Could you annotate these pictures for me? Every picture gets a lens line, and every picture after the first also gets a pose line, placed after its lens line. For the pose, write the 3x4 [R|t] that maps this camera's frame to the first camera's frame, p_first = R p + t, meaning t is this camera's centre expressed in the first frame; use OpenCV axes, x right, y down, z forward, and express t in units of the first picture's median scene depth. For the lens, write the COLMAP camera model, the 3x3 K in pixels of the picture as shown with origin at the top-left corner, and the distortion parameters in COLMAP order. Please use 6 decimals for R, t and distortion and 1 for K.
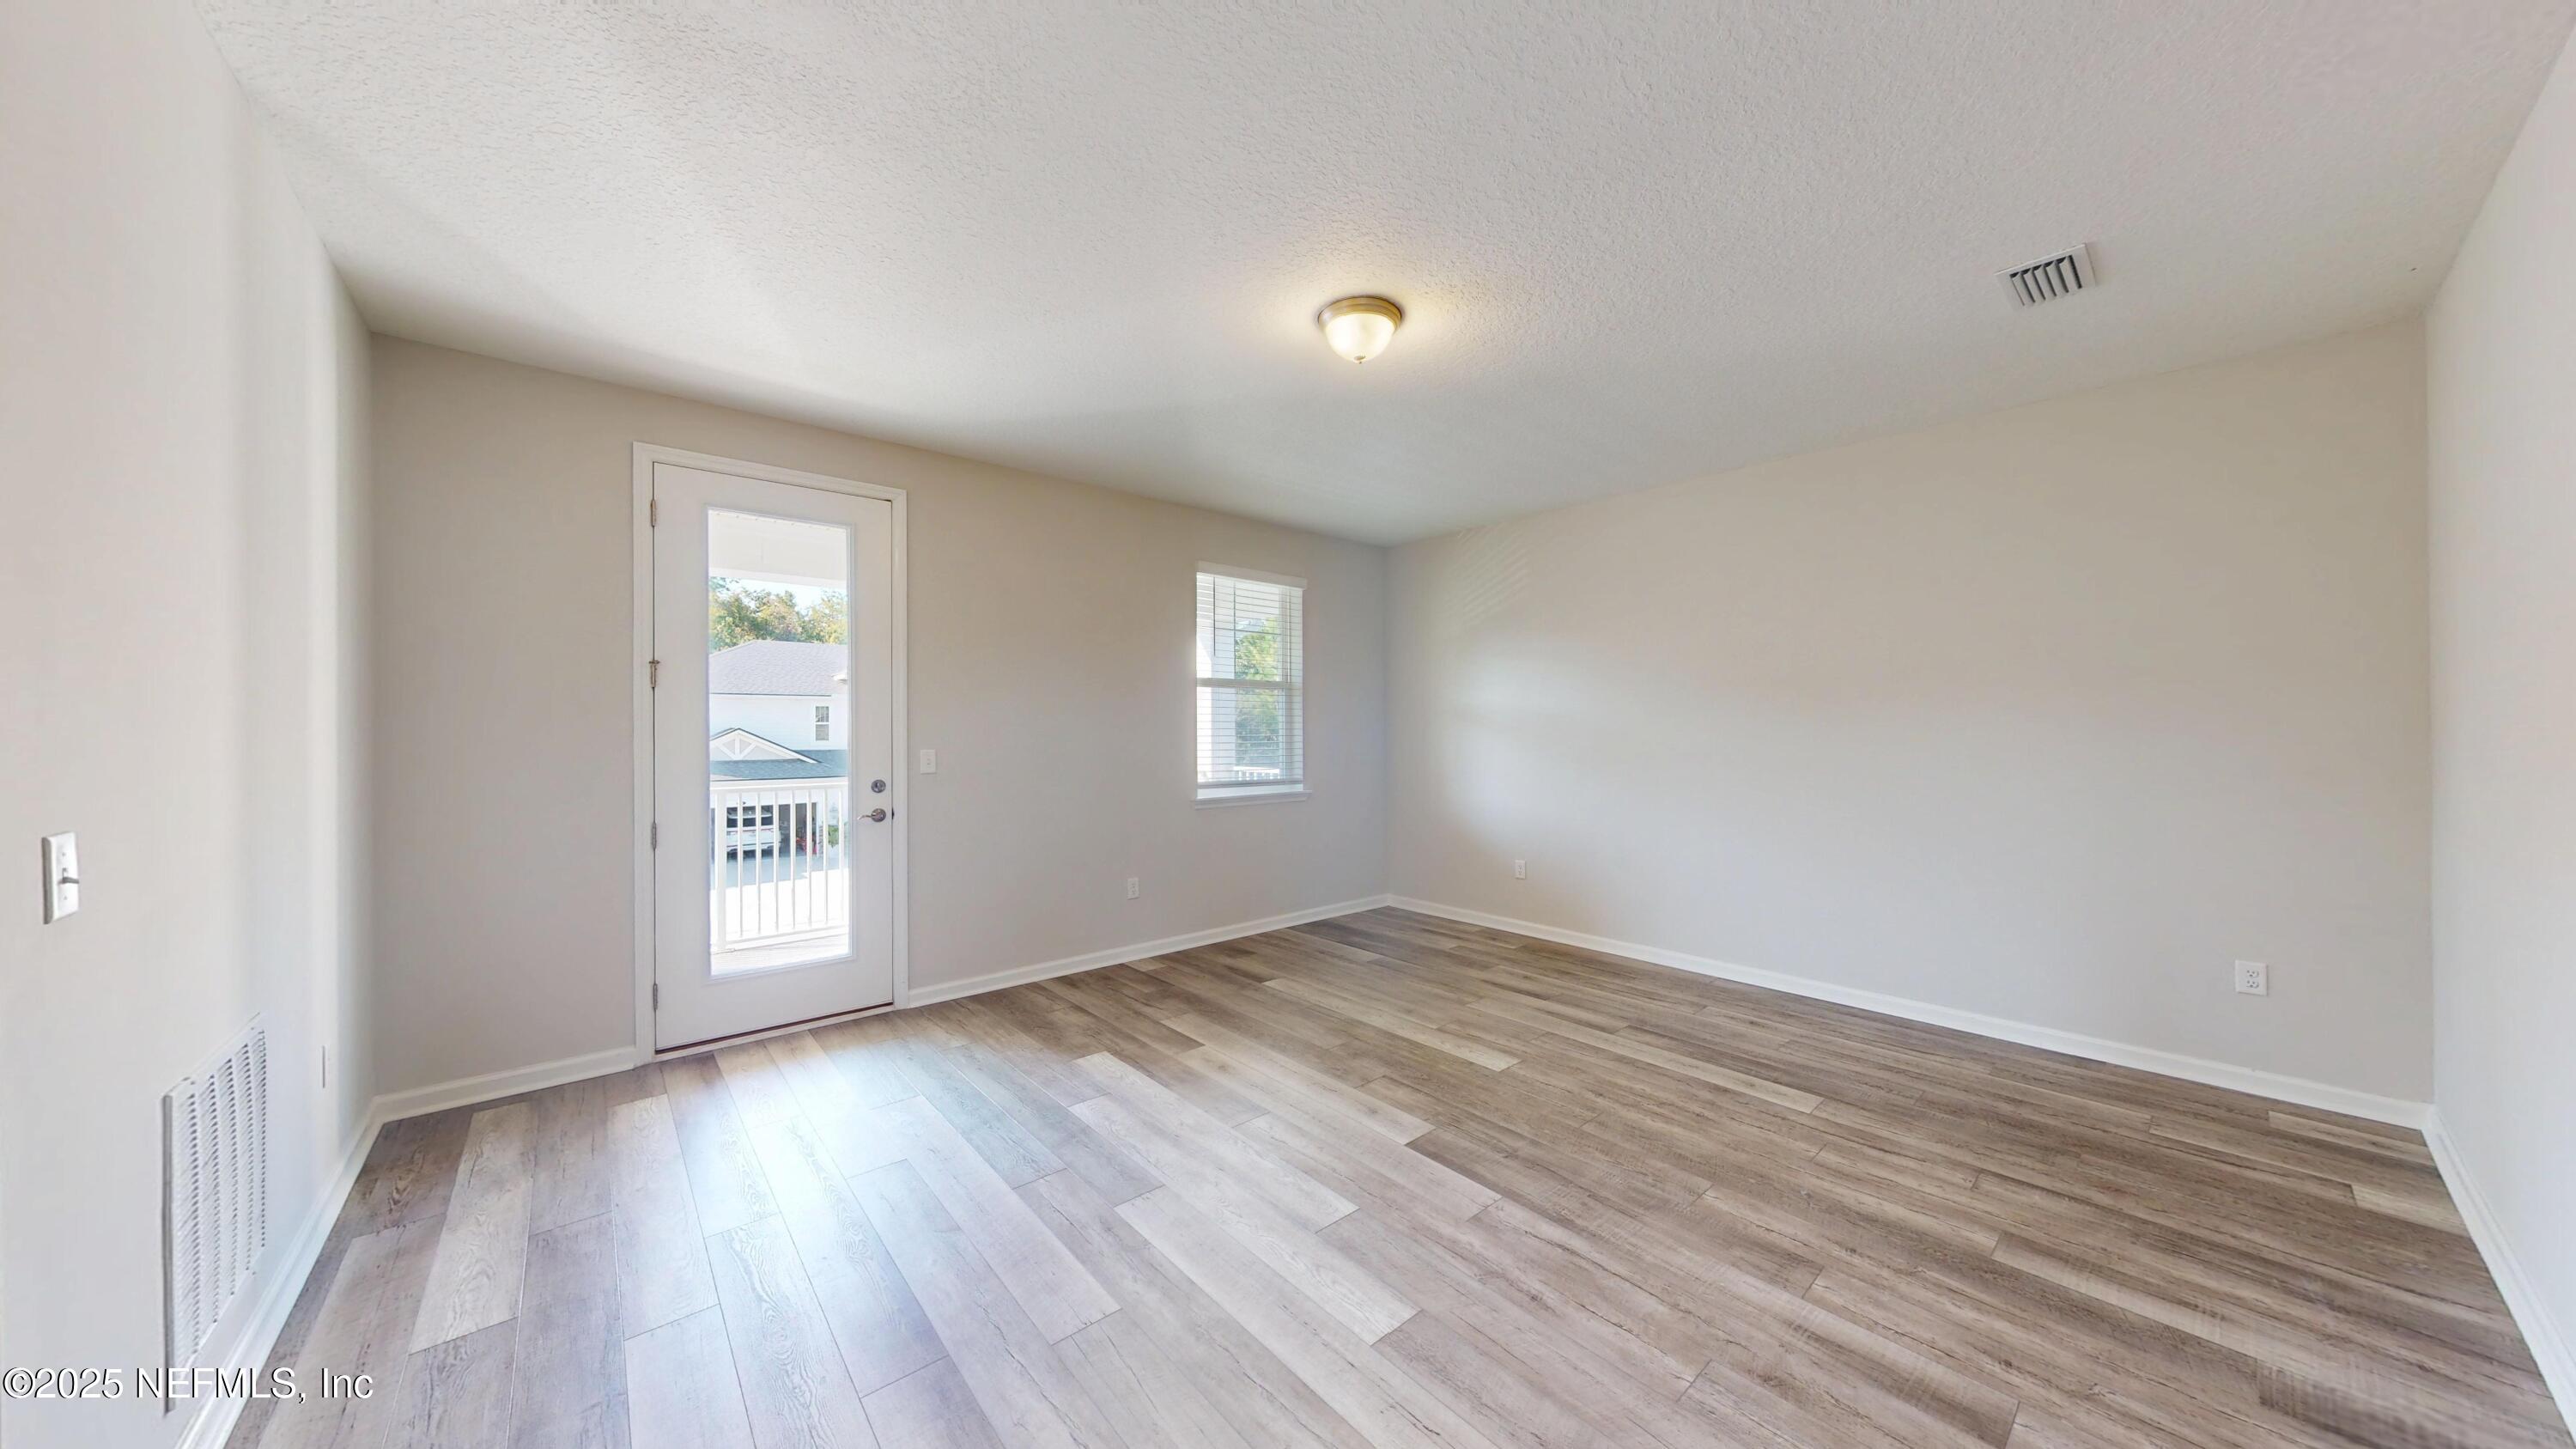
lens RADIAL K [[813.5, 0, 1286.5], [0, 813.5, 727.3], [0, 0, 1]] dist [-0.000168, -0.000045]
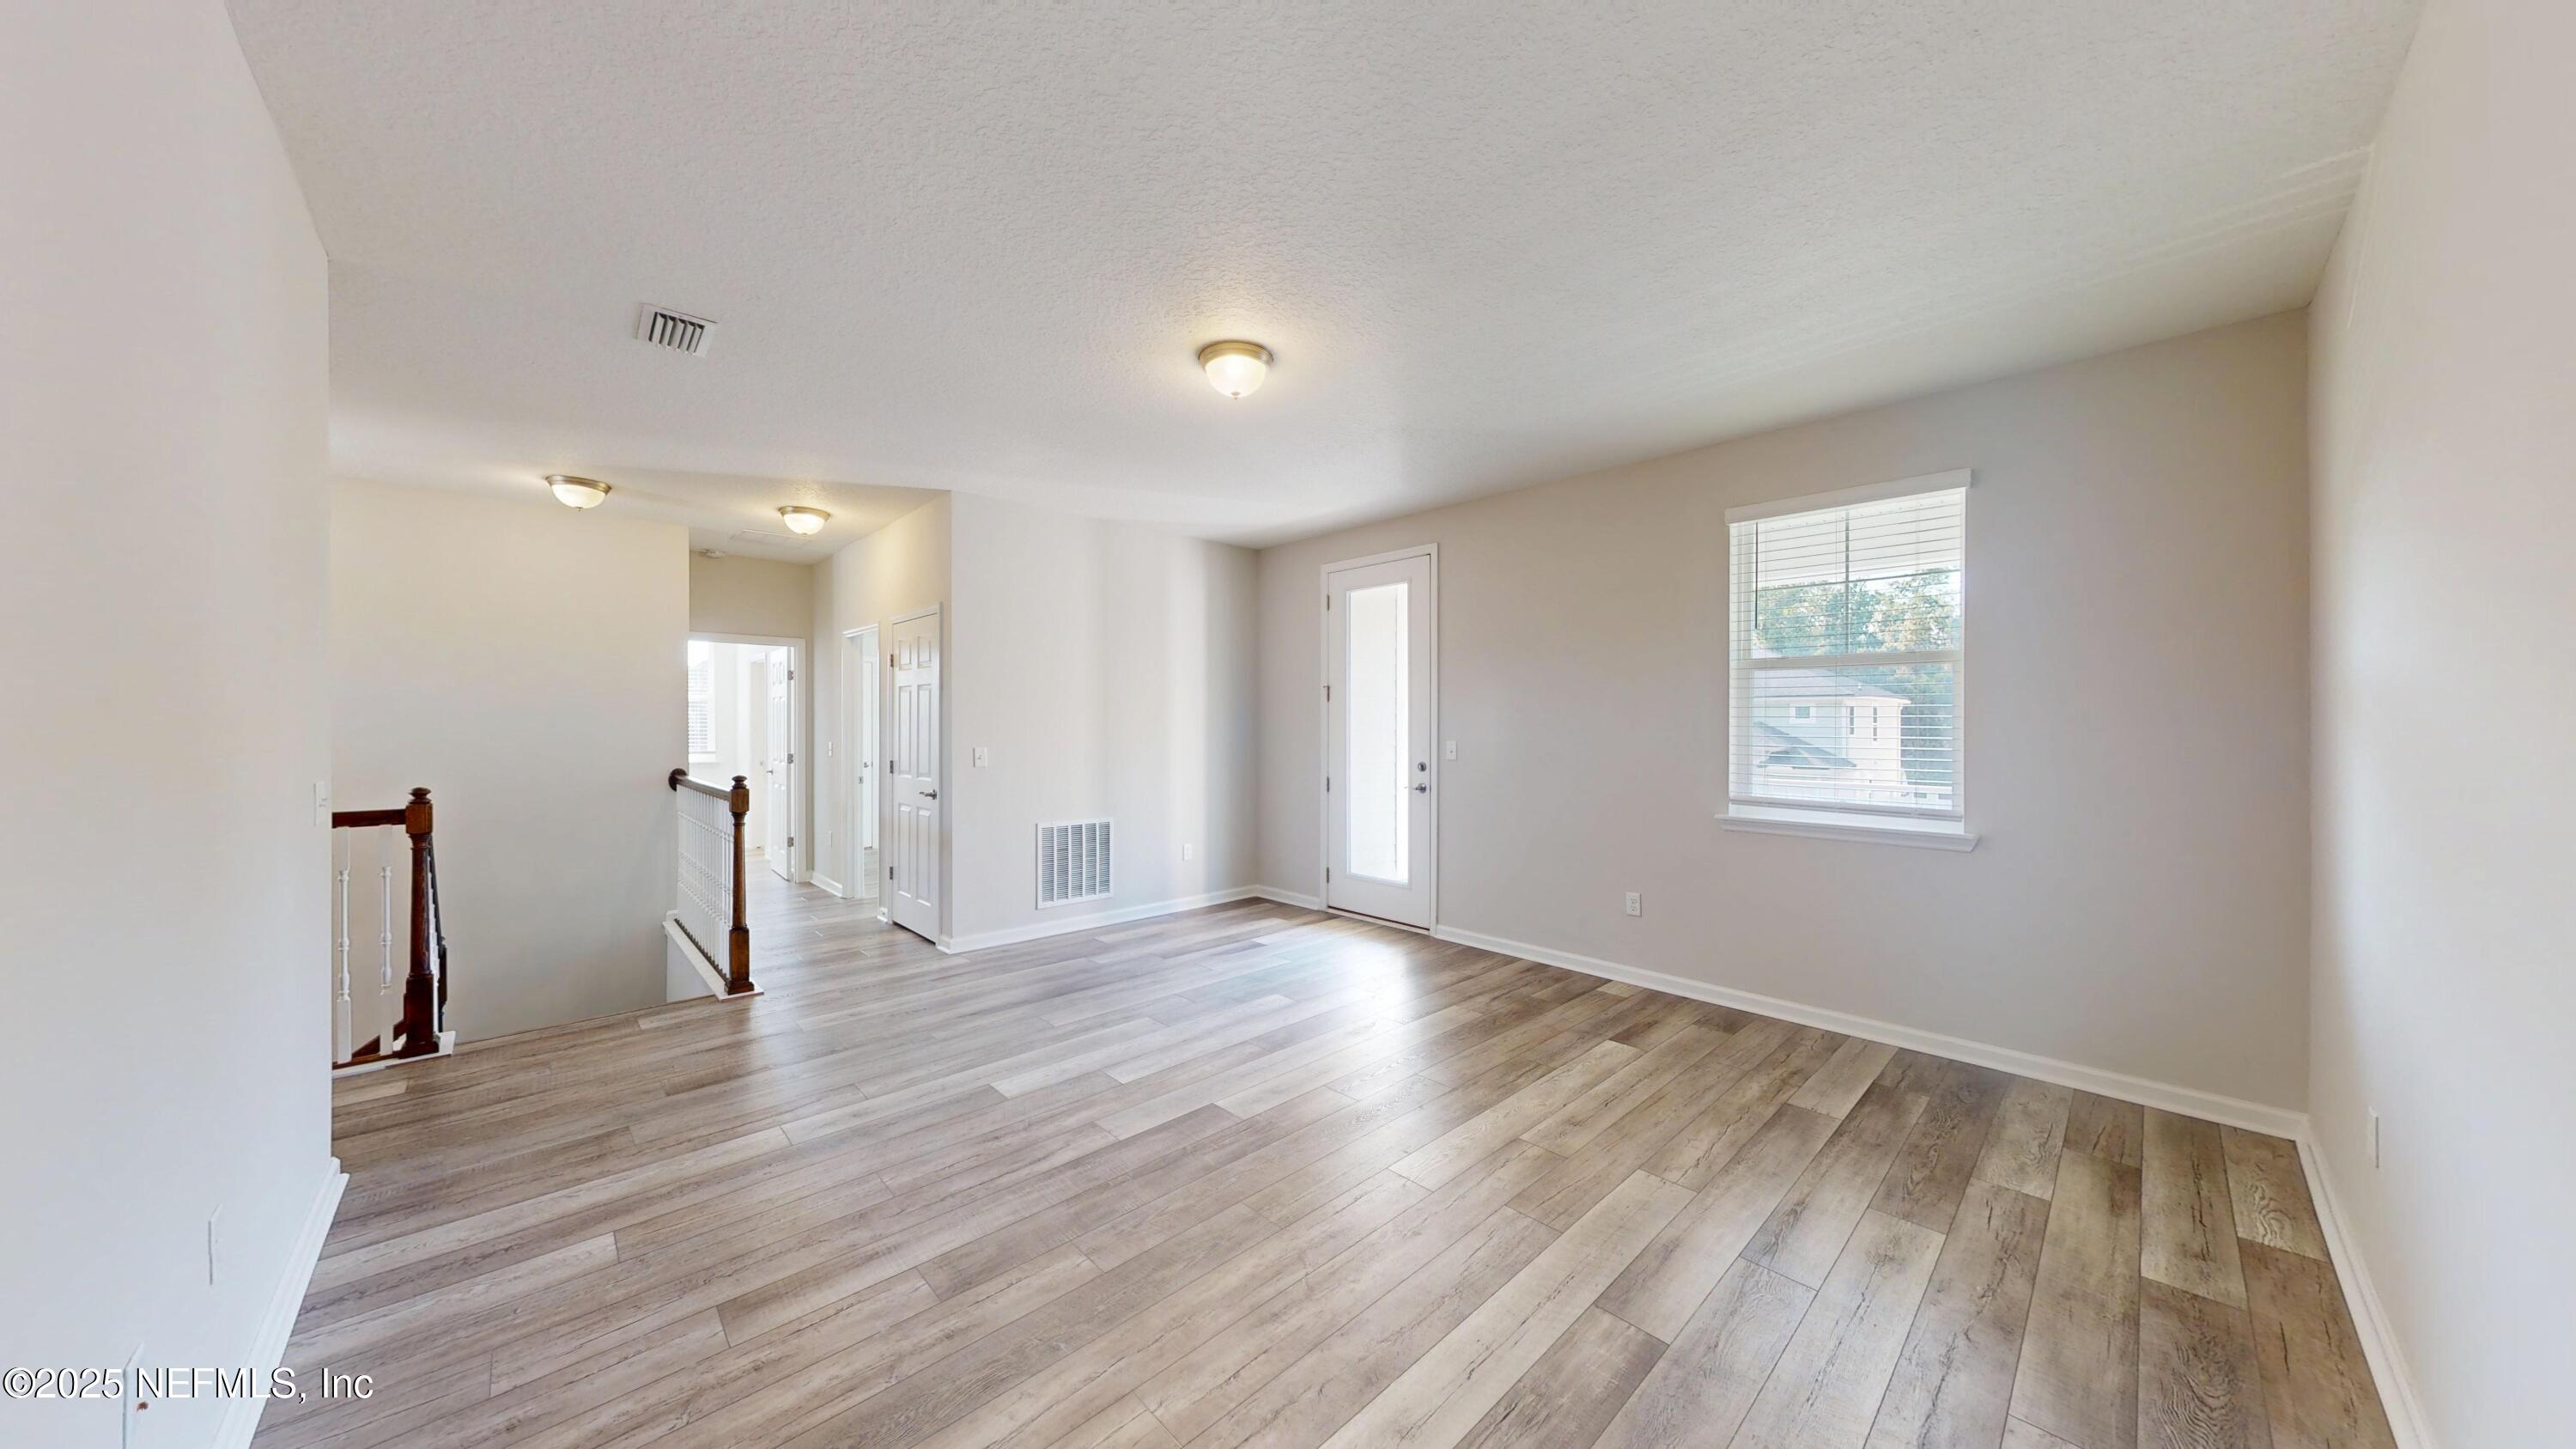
lens RADIAL K [[813.5, 0, 1286.5], [0, 813.5, 727.3], [0, 0, 1]] dist [-0.000168, -0.000045]
pose [[0.040188, 0.007126, -0.999167, 1.245421], [-0.000033, 0.999975, 0.007130, -0.005145], [0.999192, -0.000254, 0.040187, 1.052200]]
